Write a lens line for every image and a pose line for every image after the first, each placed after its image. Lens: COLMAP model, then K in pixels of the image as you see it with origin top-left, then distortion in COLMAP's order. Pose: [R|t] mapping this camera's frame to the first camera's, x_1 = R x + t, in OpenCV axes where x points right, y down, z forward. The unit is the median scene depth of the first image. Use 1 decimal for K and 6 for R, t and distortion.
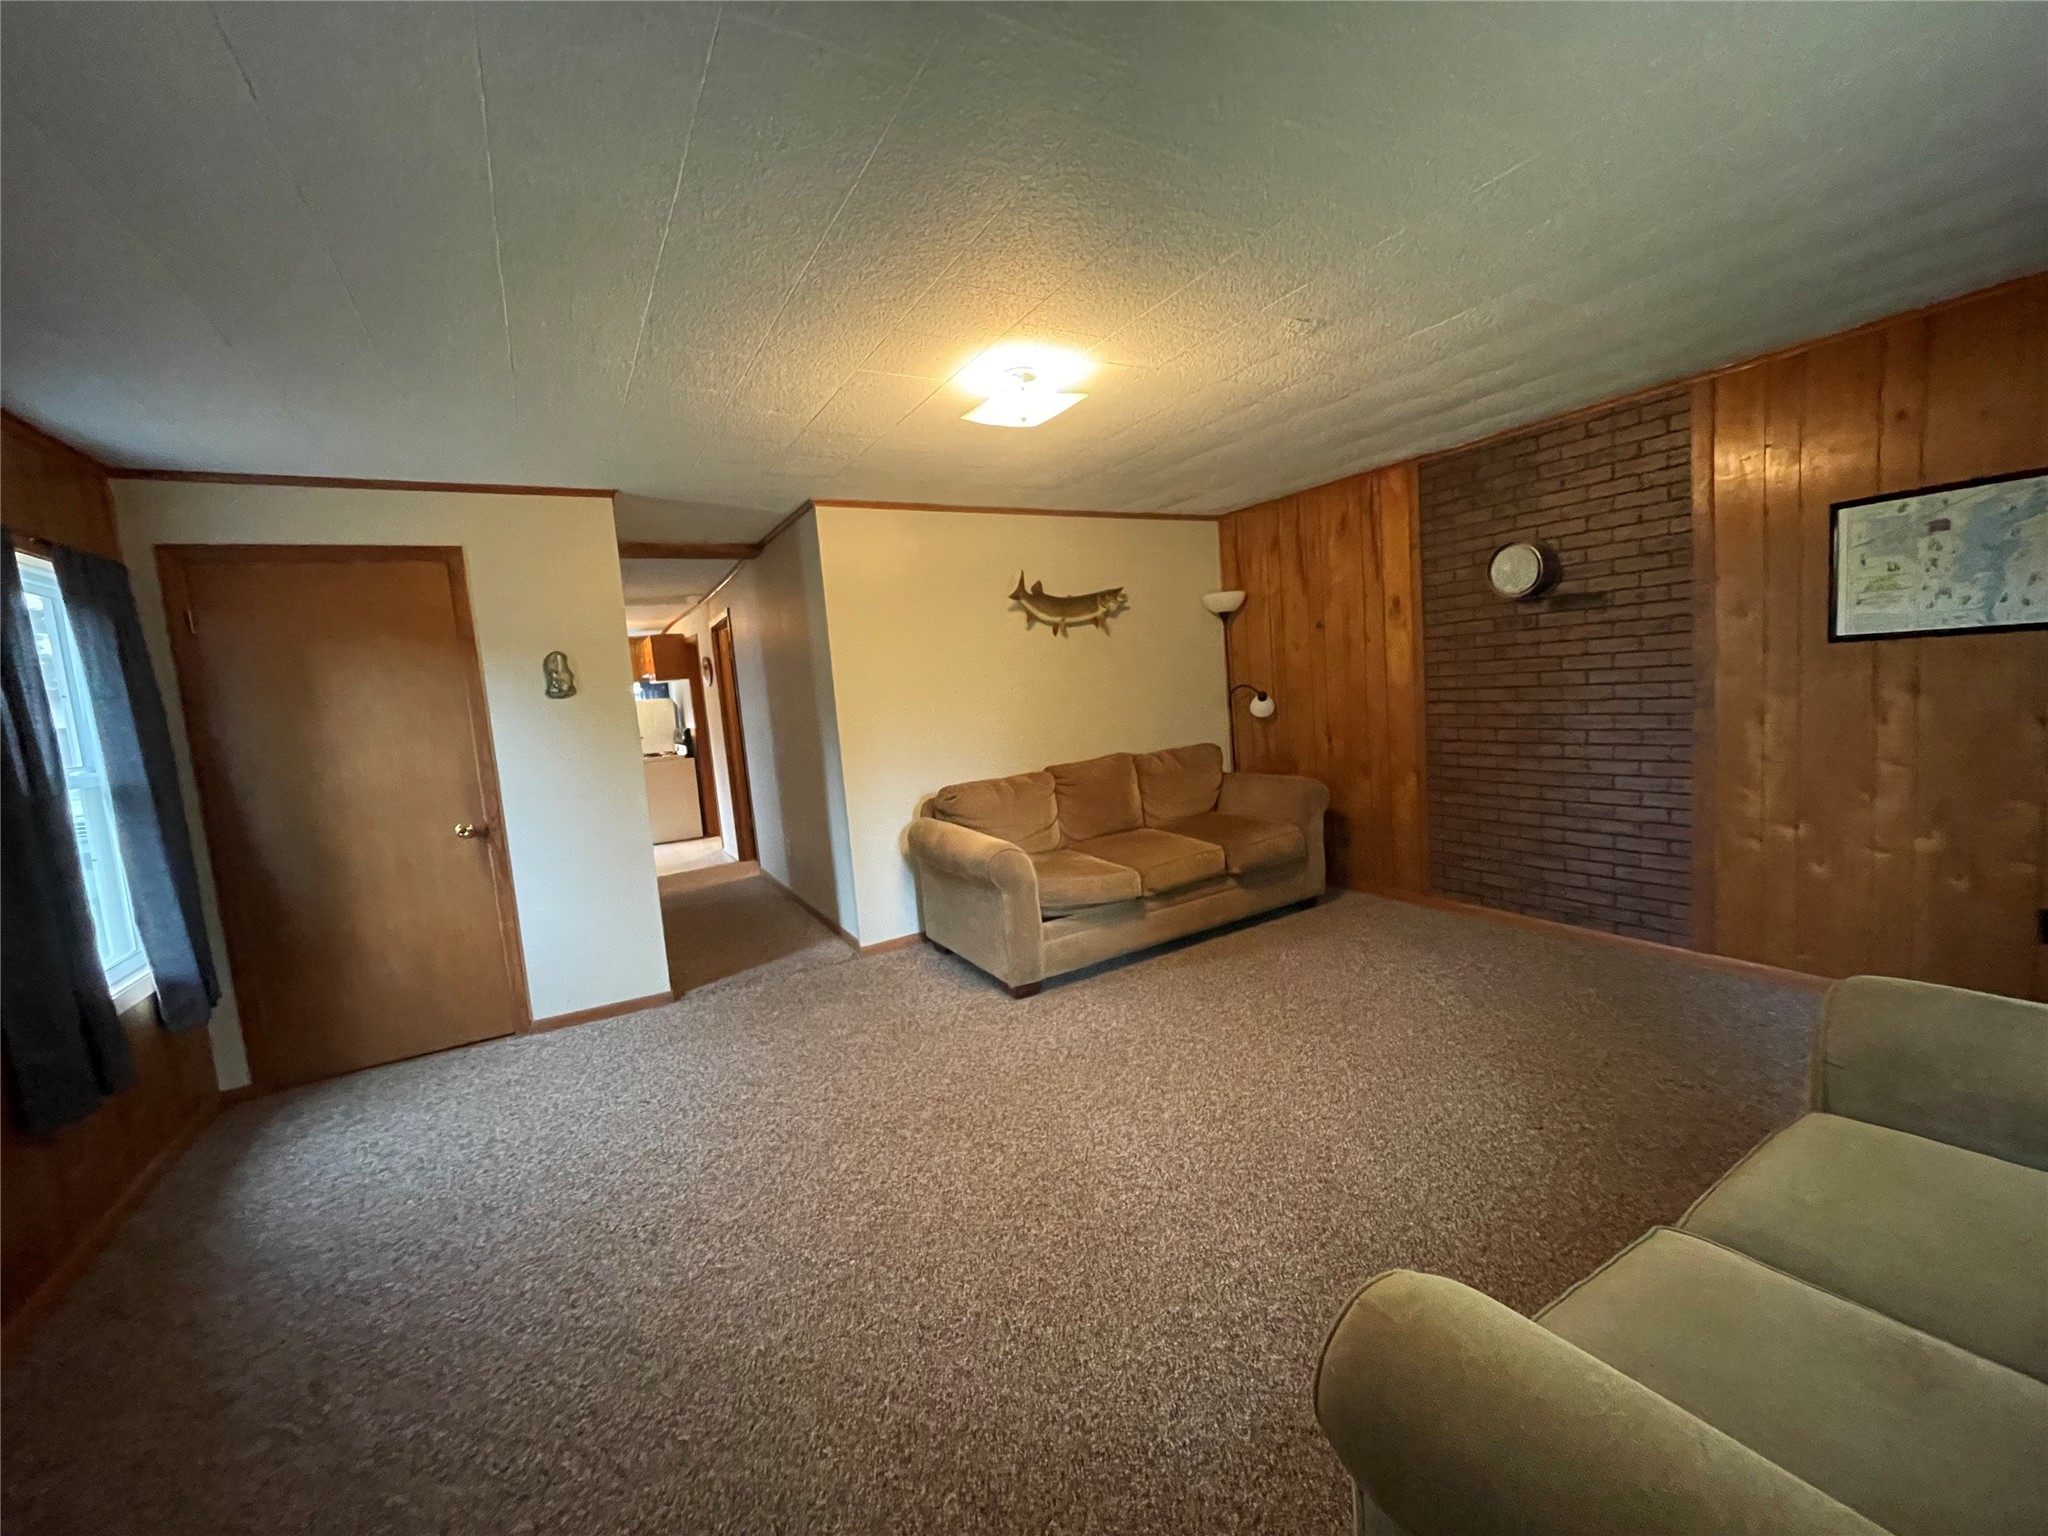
lens RADIAL K [[825.5, 0, 1021.7], [0, 825.5, 769.8], [0, 0, 1]] dist [-0.003620, -0.000075]
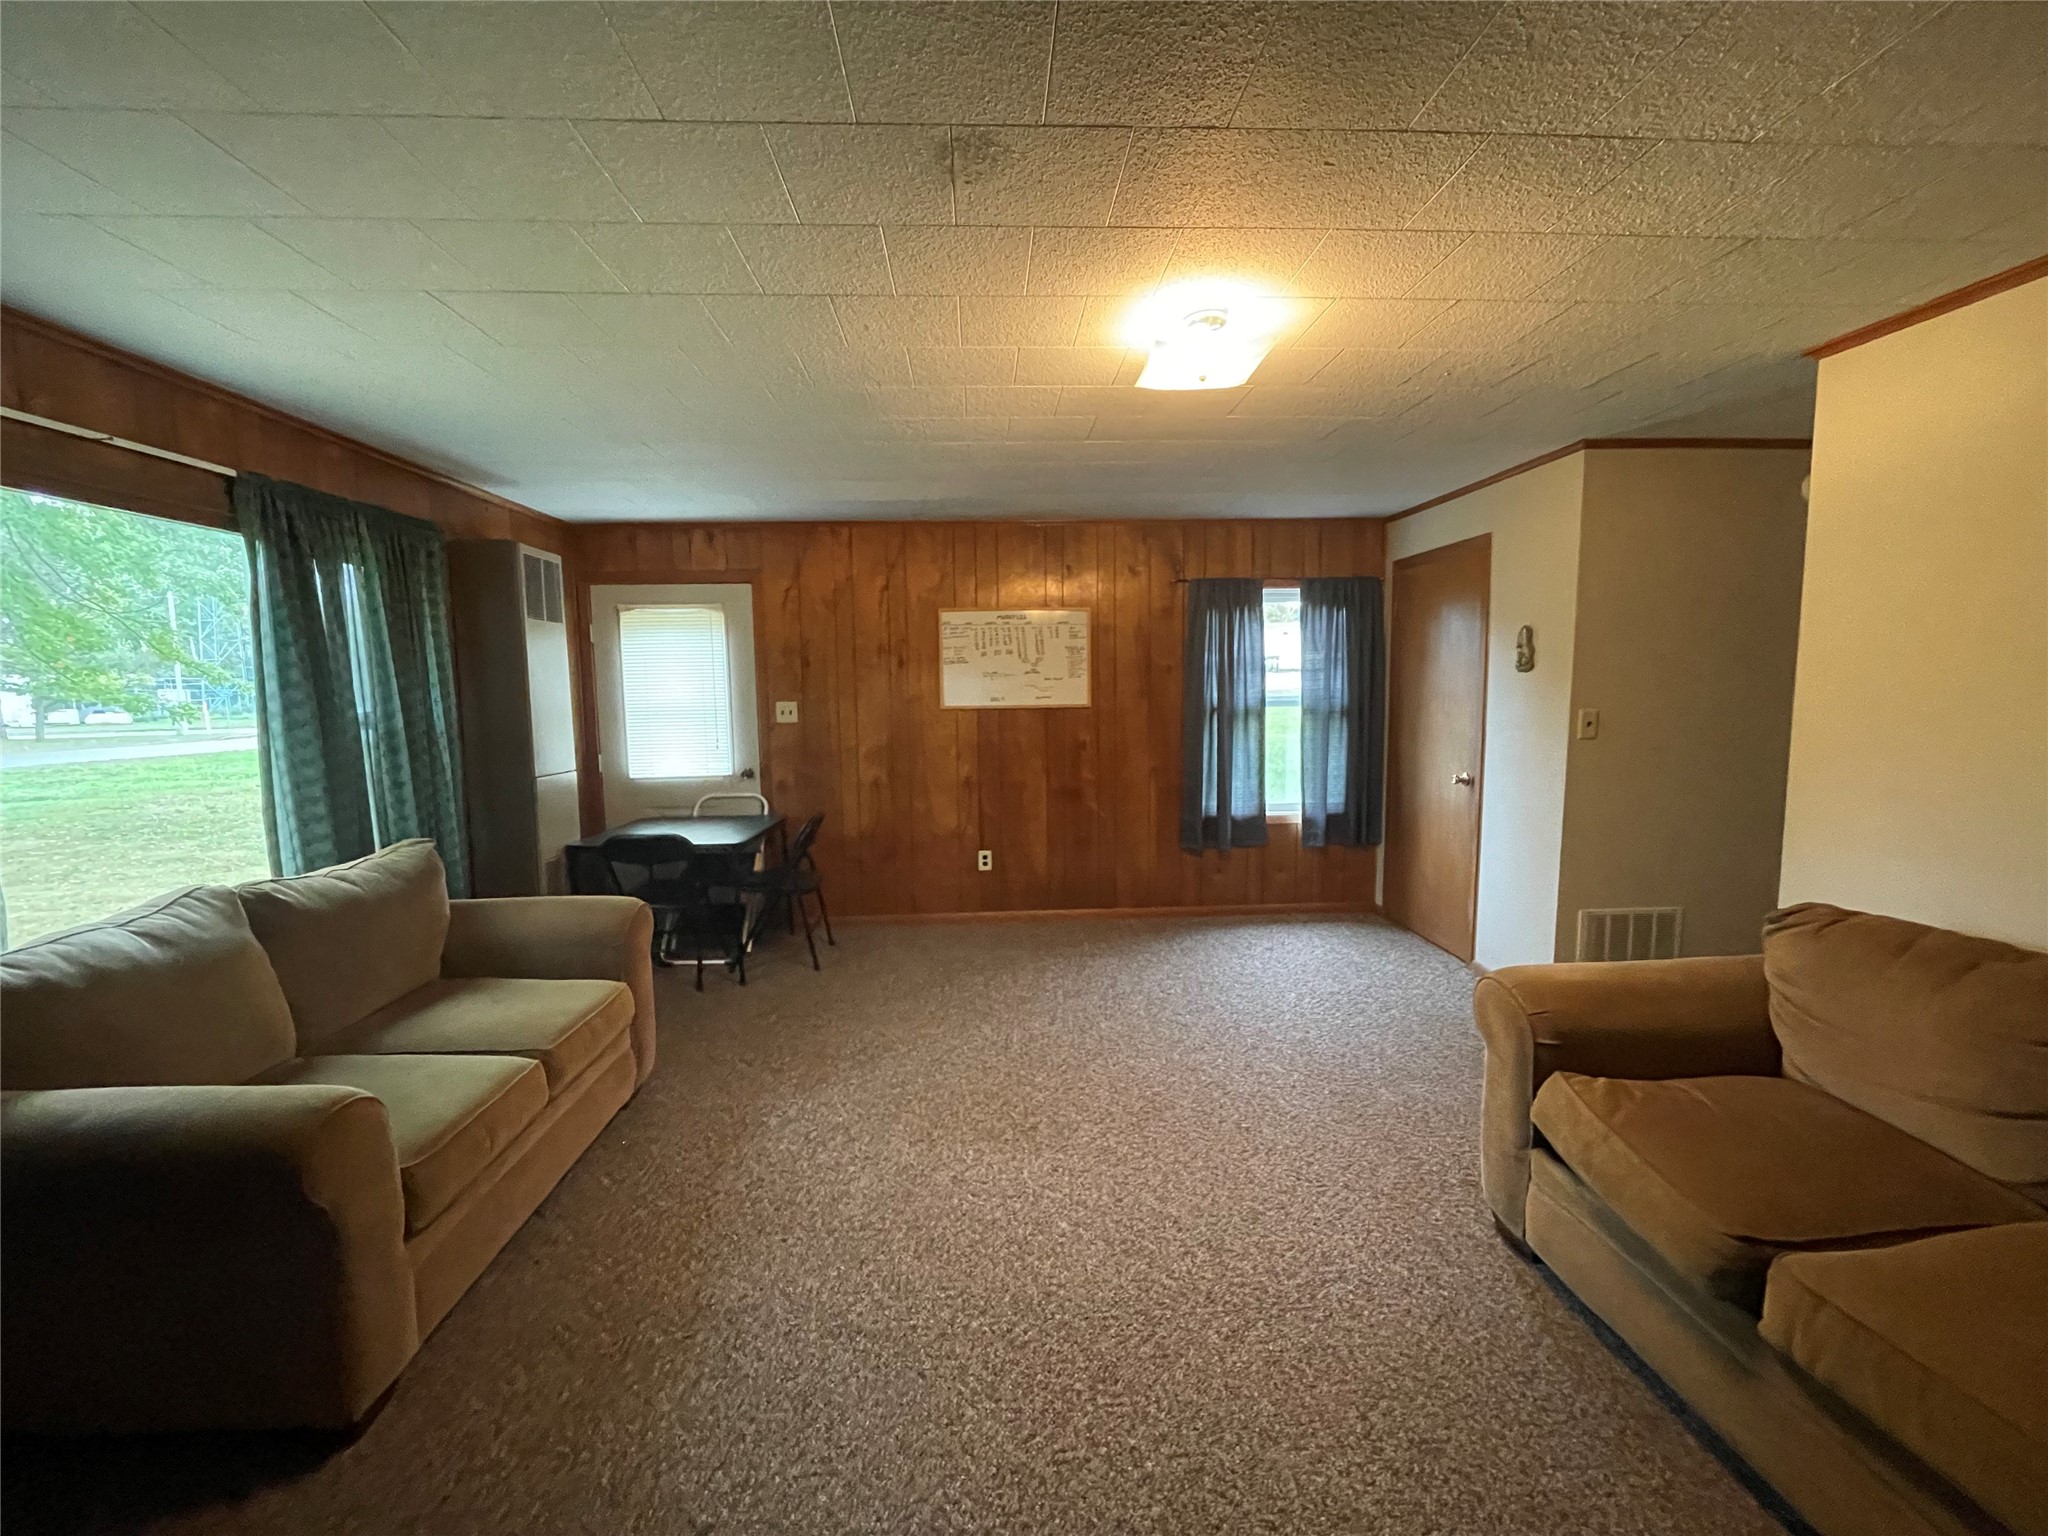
lens RADIAL K [[825.5, 0, 1018.0], [0, 825.5, 764.5], [0, 0, 1]] dist [-0.003620, -0.000075]
pose [[-0.449156, 0.171476, -0.876844, 0.606635], [-0.048065, 0.975351, 0.215361, -0.160480], [0.892159, 0.138876, -0.429843, 0.883660]]
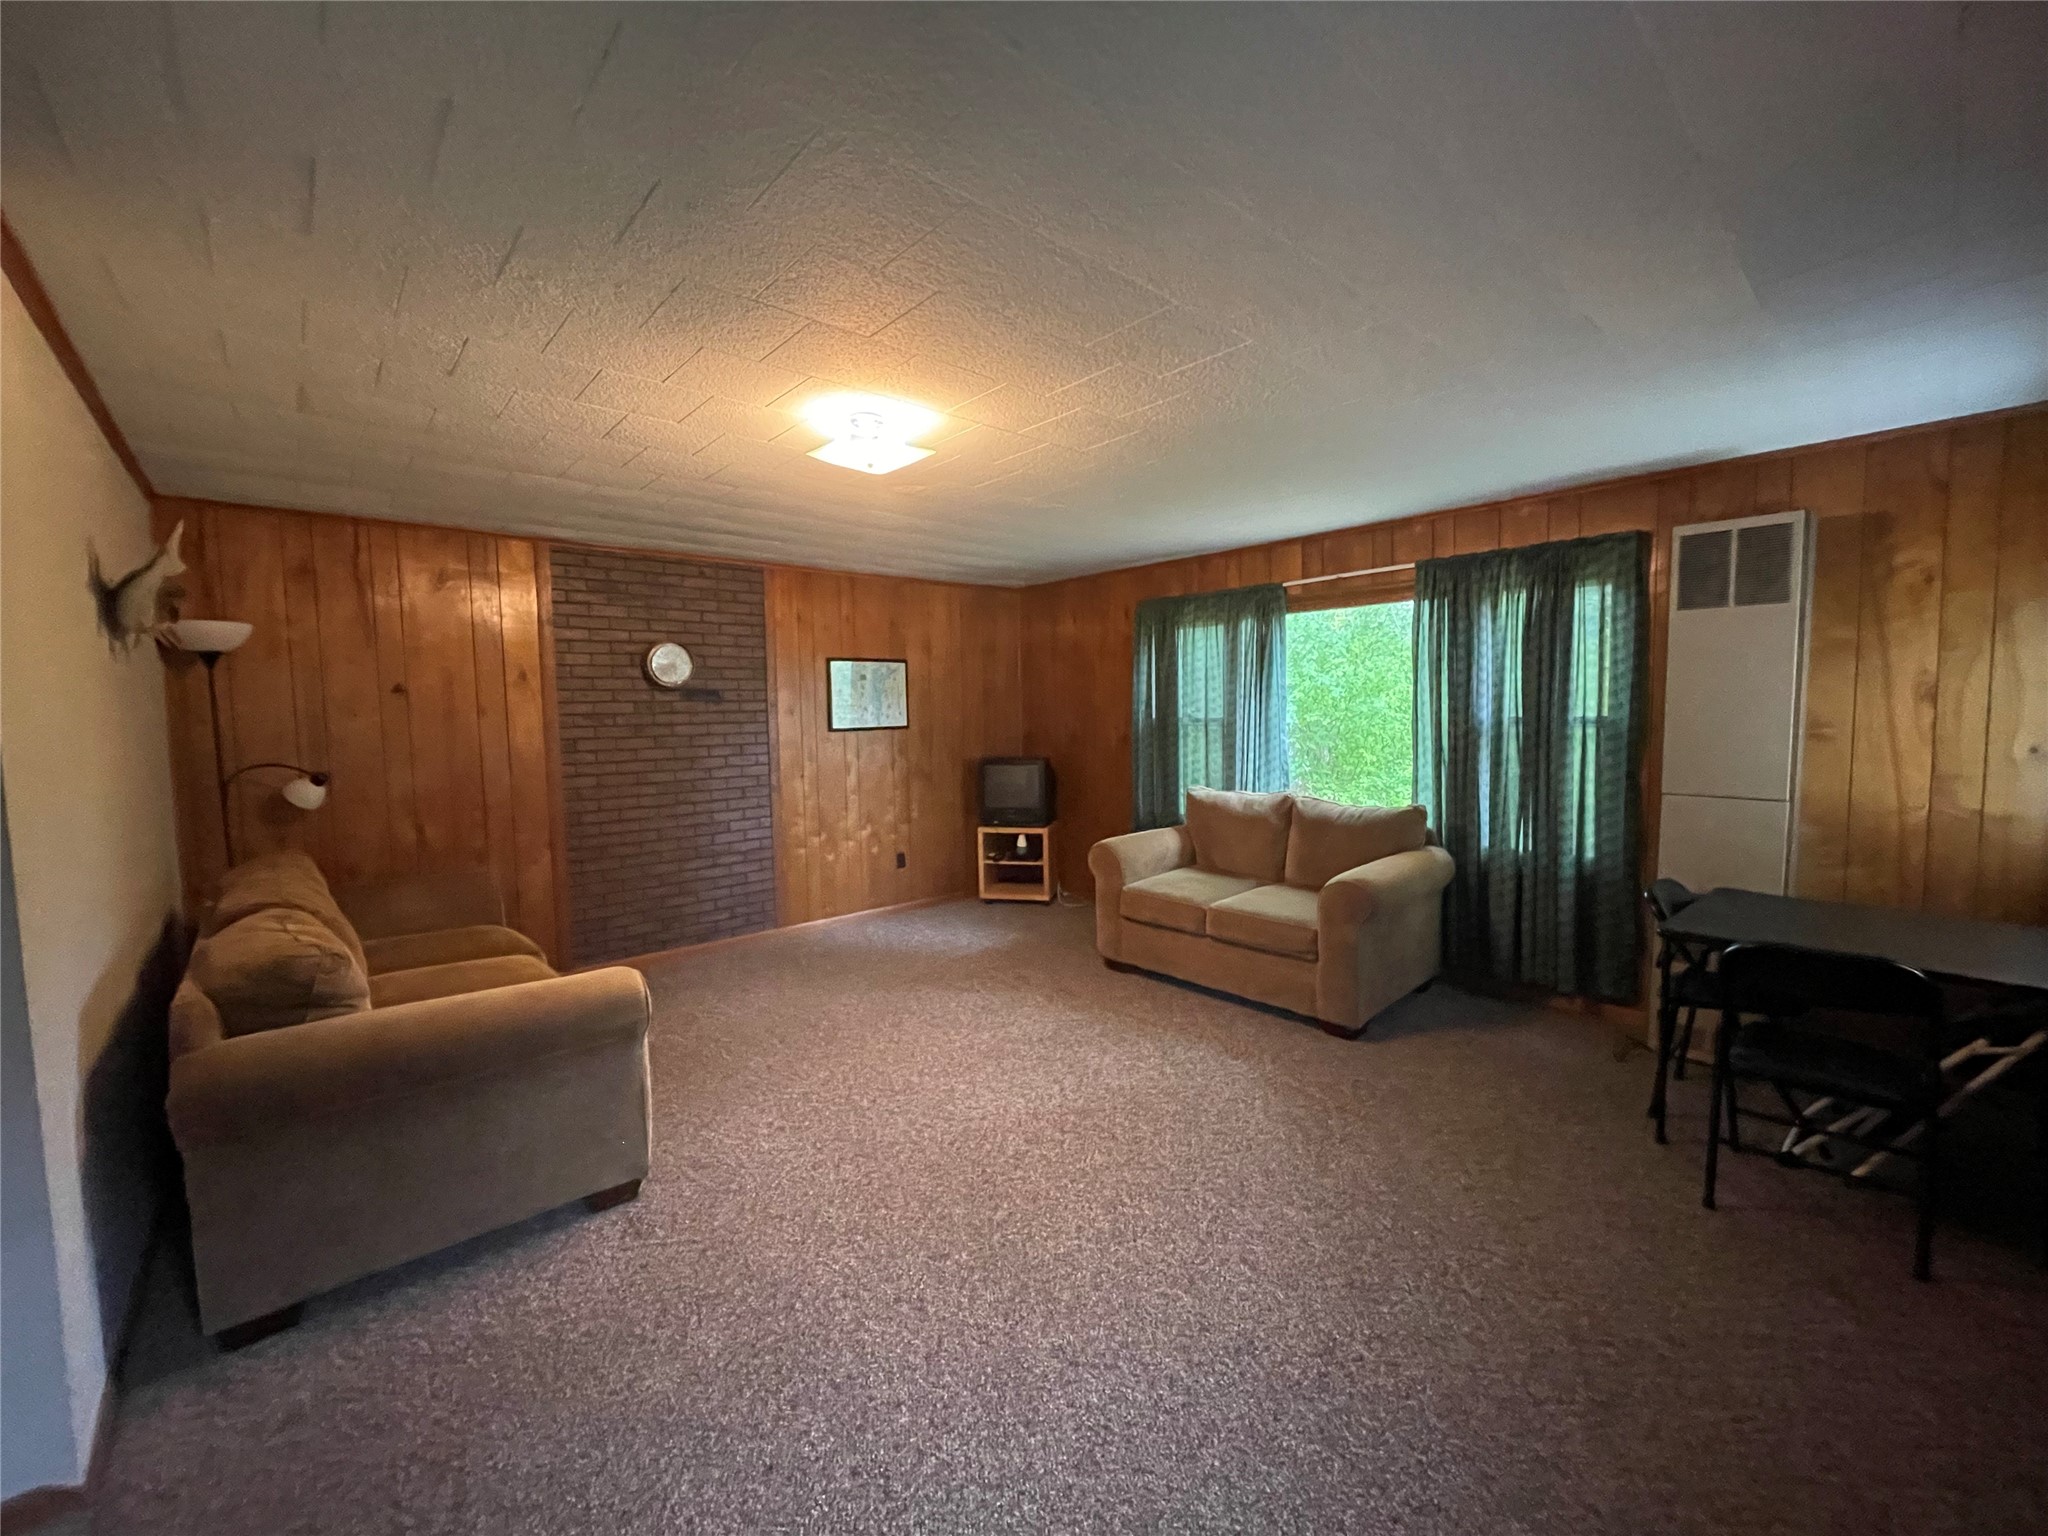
lens RADIAL K [[825.5, 0, 1022.2], [0, 825.5, 773.4], [0, 0, 1]] dist [-0.003620, -0.000075]
pose [[-0.205064, 0.003322, 0.978743, -0.724544], [0.139267, 0.989918, 0.025819, -0.039672], [-0.968790, 0.141601, -0.203459, 0.770875]]
